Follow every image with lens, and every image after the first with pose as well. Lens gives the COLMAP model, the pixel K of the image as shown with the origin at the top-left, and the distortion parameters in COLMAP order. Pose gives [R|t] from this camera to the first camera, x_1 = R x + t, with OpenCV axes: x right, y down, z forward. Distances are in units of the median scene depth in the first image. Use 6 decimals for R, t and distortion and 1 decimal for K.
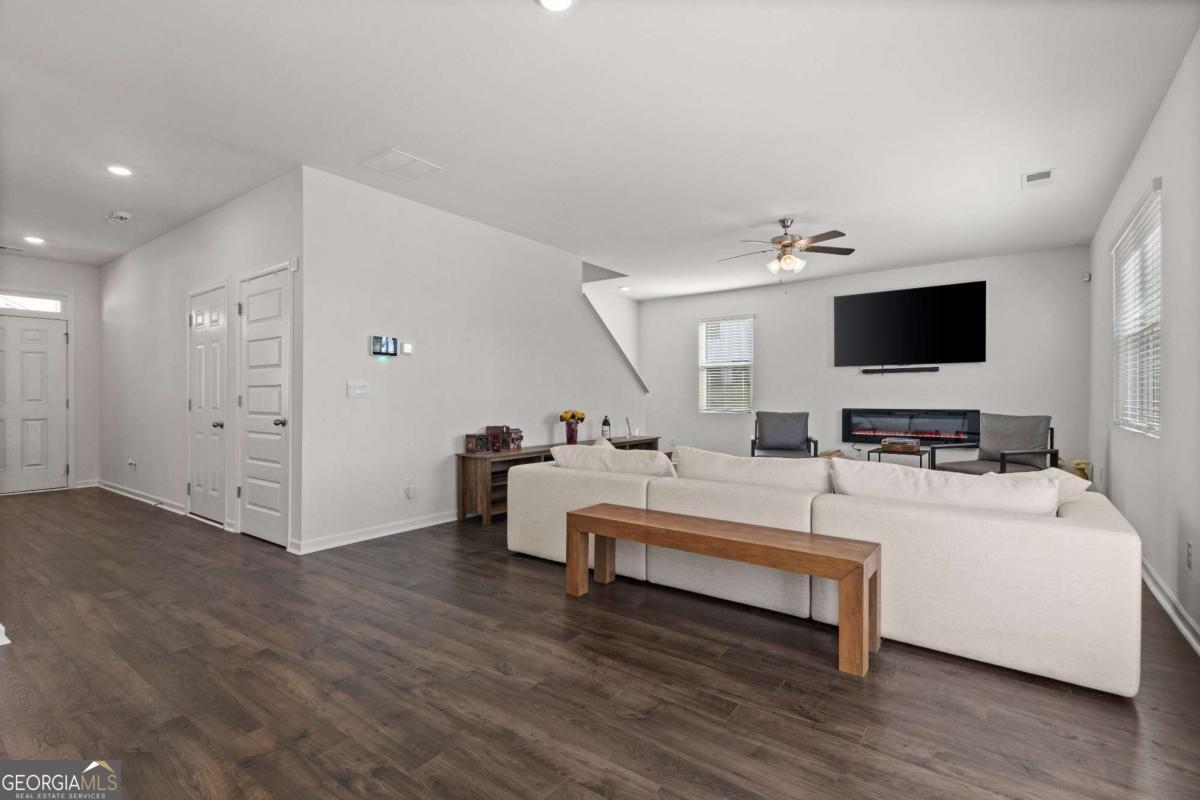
lens RADIAL K [[554.4, 0, 598.7], [0, 554.4, 394.7], [0, 0, 1]] dist [0.006782, -0.000439]
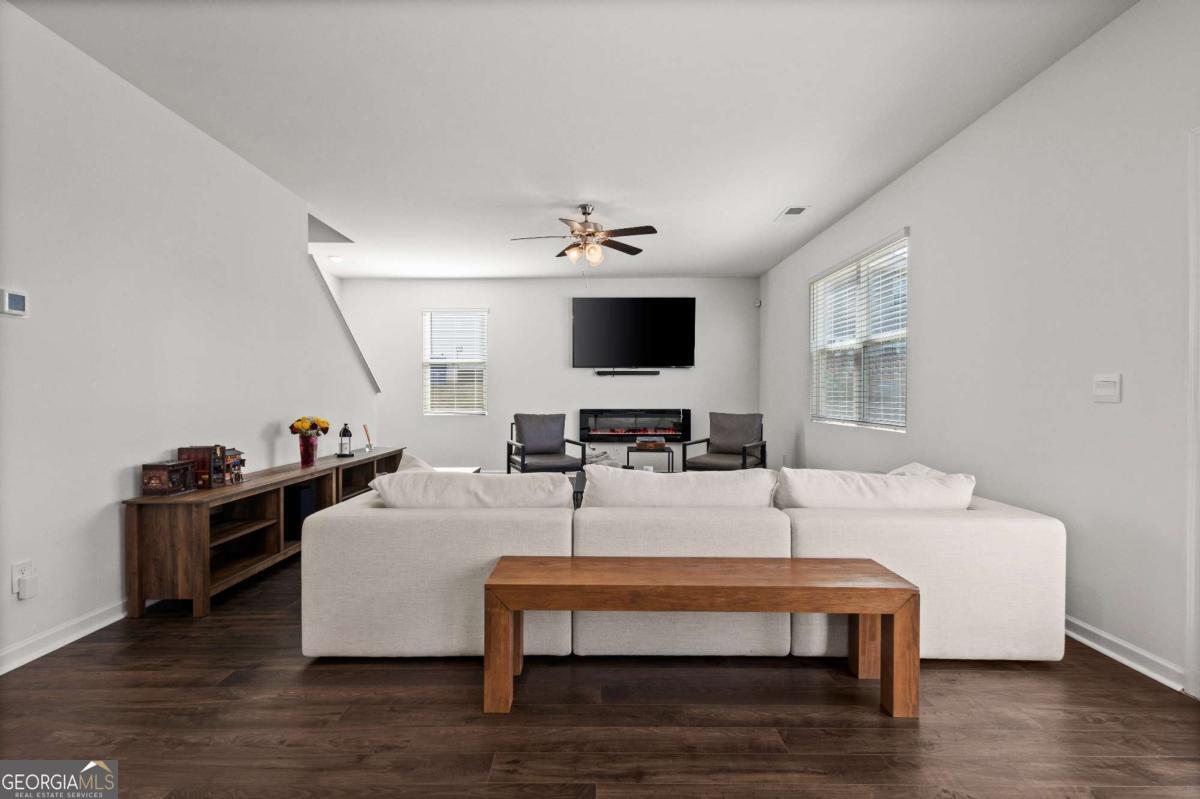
lens RADIAL K [[554.4, 0, 598.1], [0, 554.4, 396.8], [0, 0, 1]] dist [0.006782, -0.000439]
pose [[0.805265, 0.000210, 0.592915, -0.209156], [-0.003440, 0.999985, 0.004318, -0.003113], [-0.592905, -0.005517, 0.805253, 0.264461]]
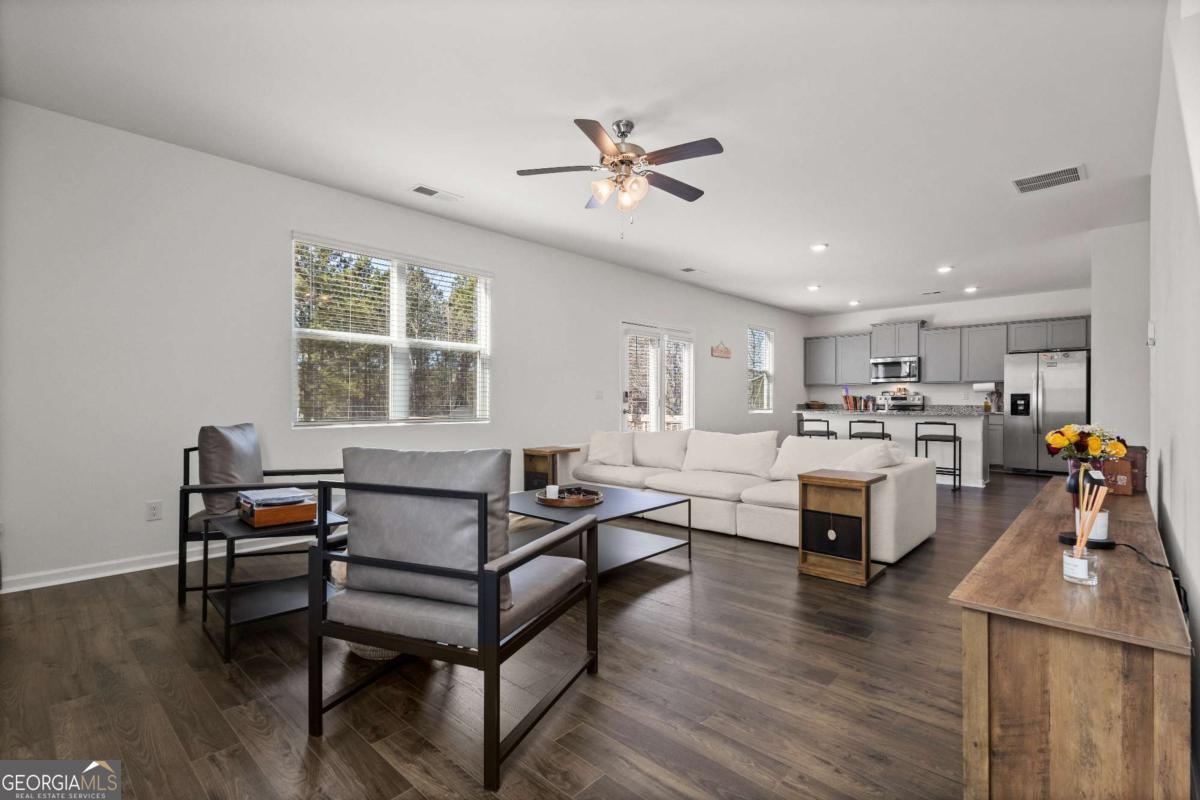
lens RADIAL K [[554.4, 0, 597.7], [0, 554.4, 399.6], [0, 0, 1]] dist [0.006782, -0.000439]
pose [[-0.991900, -0.002818, 0.126992, 0.280819], [-0.003317, 0.999988, -0.003718, 0.009963], [-0.126979, -0.004110, -0.991897, 1.756376]]
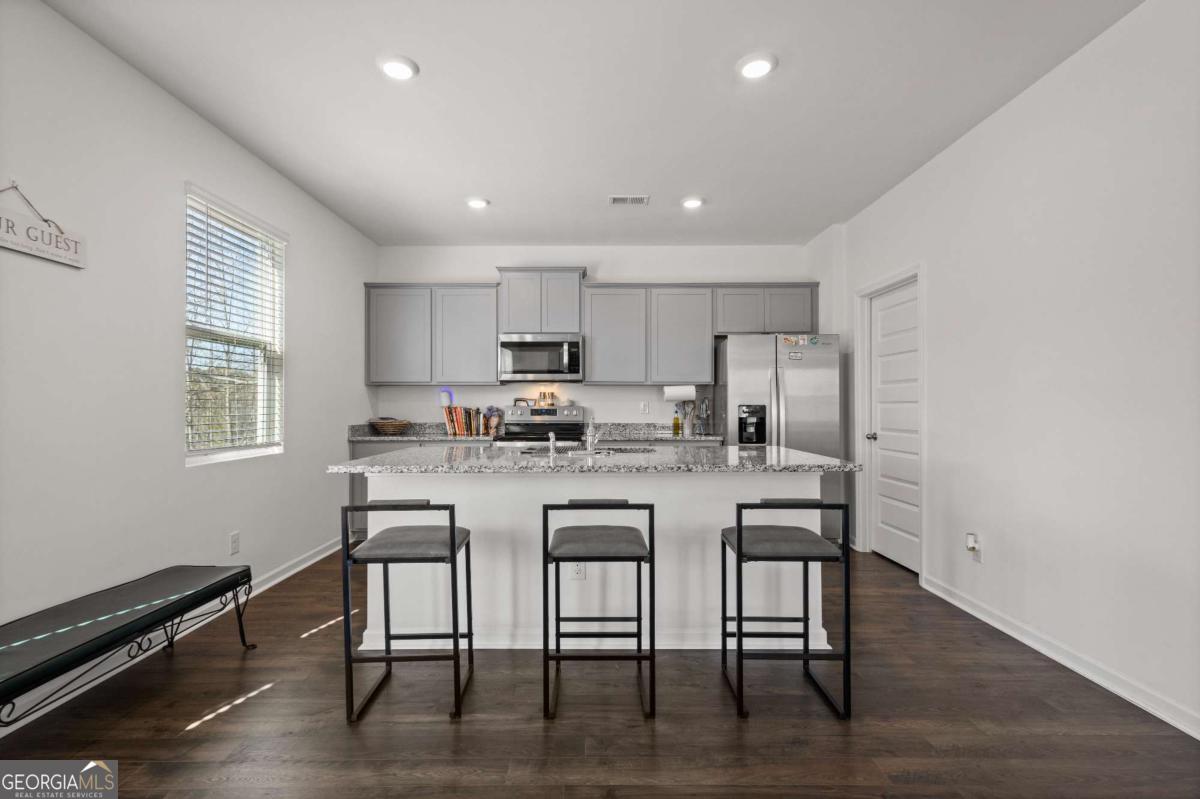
lens RADIAL K [[554.4, 0, 599.3], [0, 554.4, 397.1], [0, 0, 1]] dist [0.006782, -0.000439]
pose [[-0.804665, -0.009214, -0.593657, 0.008273], [0.002008, 0.999832, -0.018239, -0.013975], [0.593726, -0.015868, -0.804511, 0.548169]]
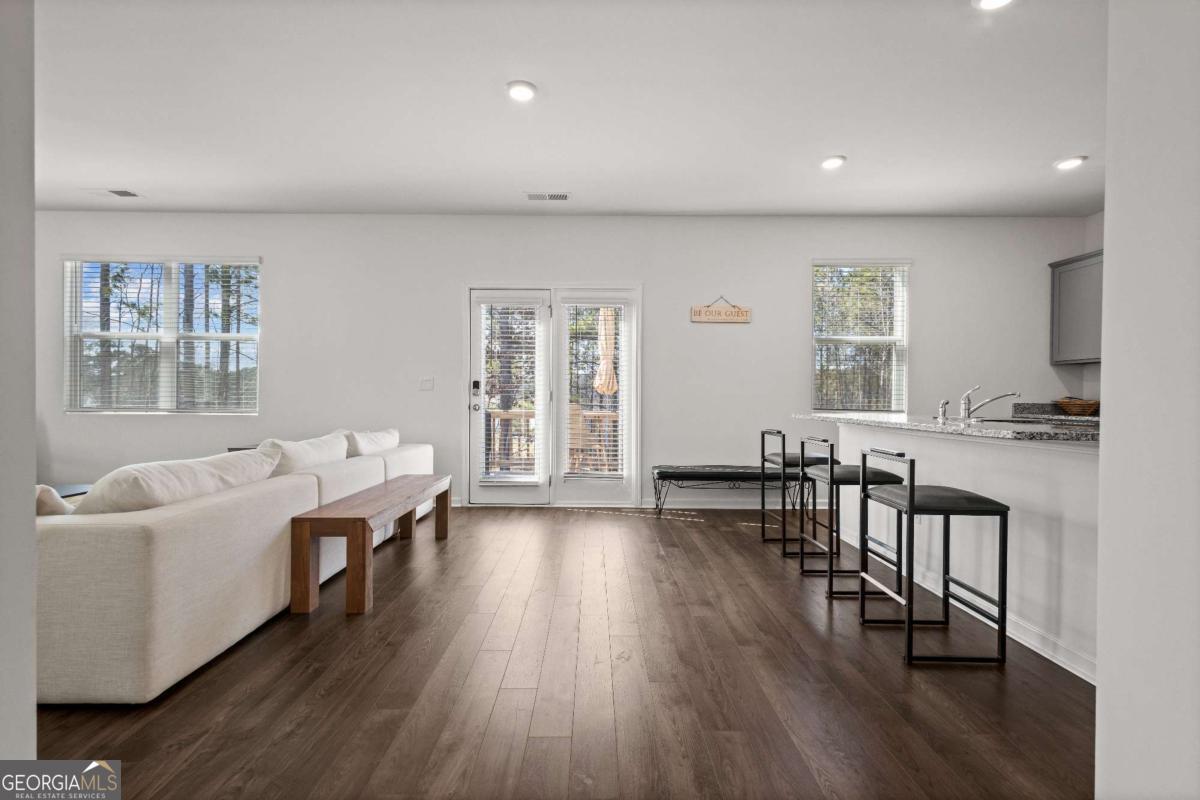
lens RADIAL K [[554.4, 0, 590.6], [0, 554.4, 396.7], [0, 0, 1]] dist [0.006782, -0.000439]
pose [[-0.586329, -0.002299, 0.810070, -0.605393], [-0.009150, 0.999951, -0.003785, 0.016530], [-0.810021, -0.009631, -0.586321, 0.778066]]
